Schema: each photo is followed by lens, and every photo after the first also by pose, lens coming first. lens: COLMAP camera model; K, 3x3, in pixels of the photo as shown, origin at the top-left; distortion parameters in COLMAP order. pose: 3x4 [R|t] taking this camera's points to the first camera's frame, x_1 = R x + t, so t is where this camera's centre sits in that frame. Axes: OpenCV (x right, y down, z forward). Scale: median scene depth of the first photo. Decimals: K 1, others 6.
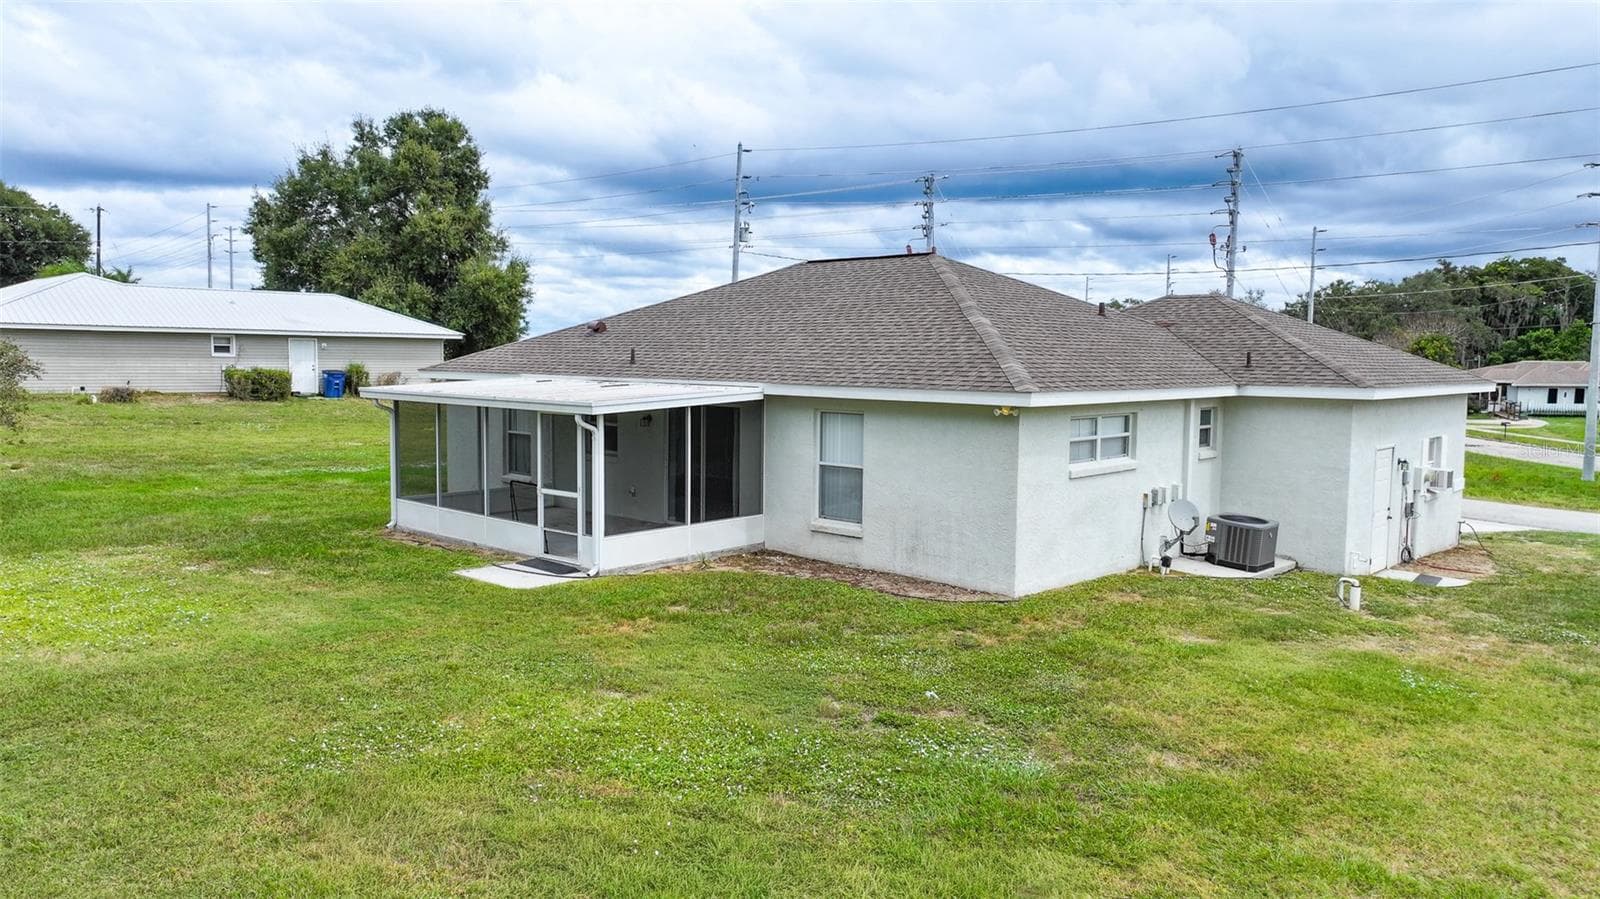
lens RADIAL K [[1184.1, 0, 800.5], [0, 1184.1, 455.3], [0, 0, 1]] dist [0.000082, 0.016418]
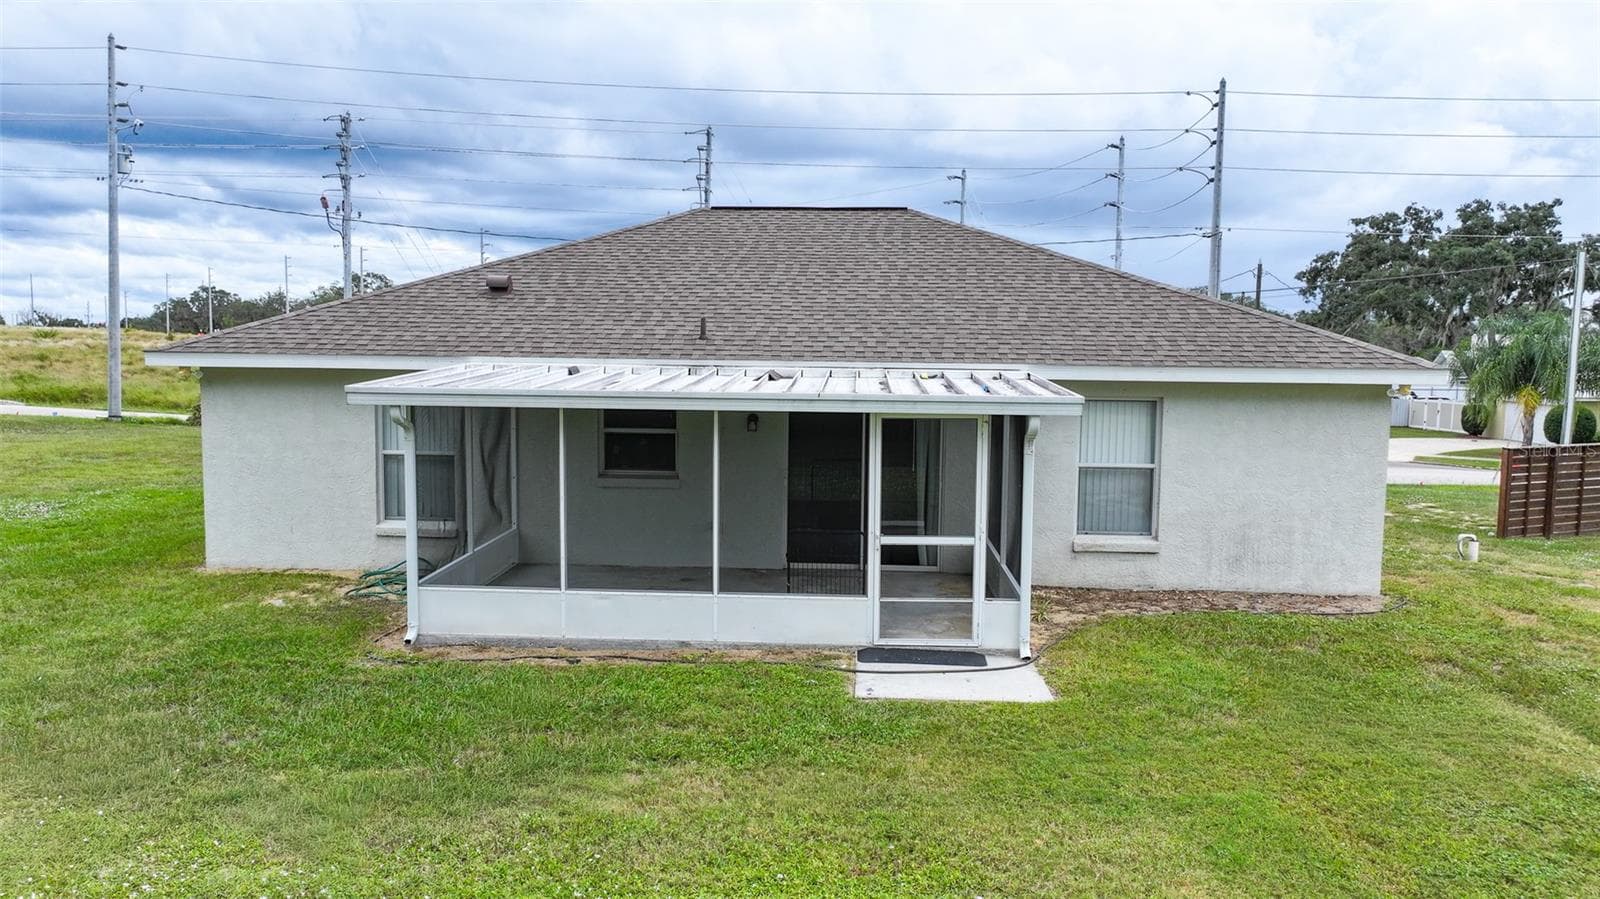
lens RADIAL K [[1184.1, 0, 798.2], [0, 1184.1, 441.9], [0, 0, 1]] dist [0.000082, 0.016418]
pose [[0.759531, -0.060229, 0.647676, -0.560916], [0.054403, 0.998097, 0.029017, -0.036577], [-0.648192, 0.013196, 0.761363, 0.468101]]
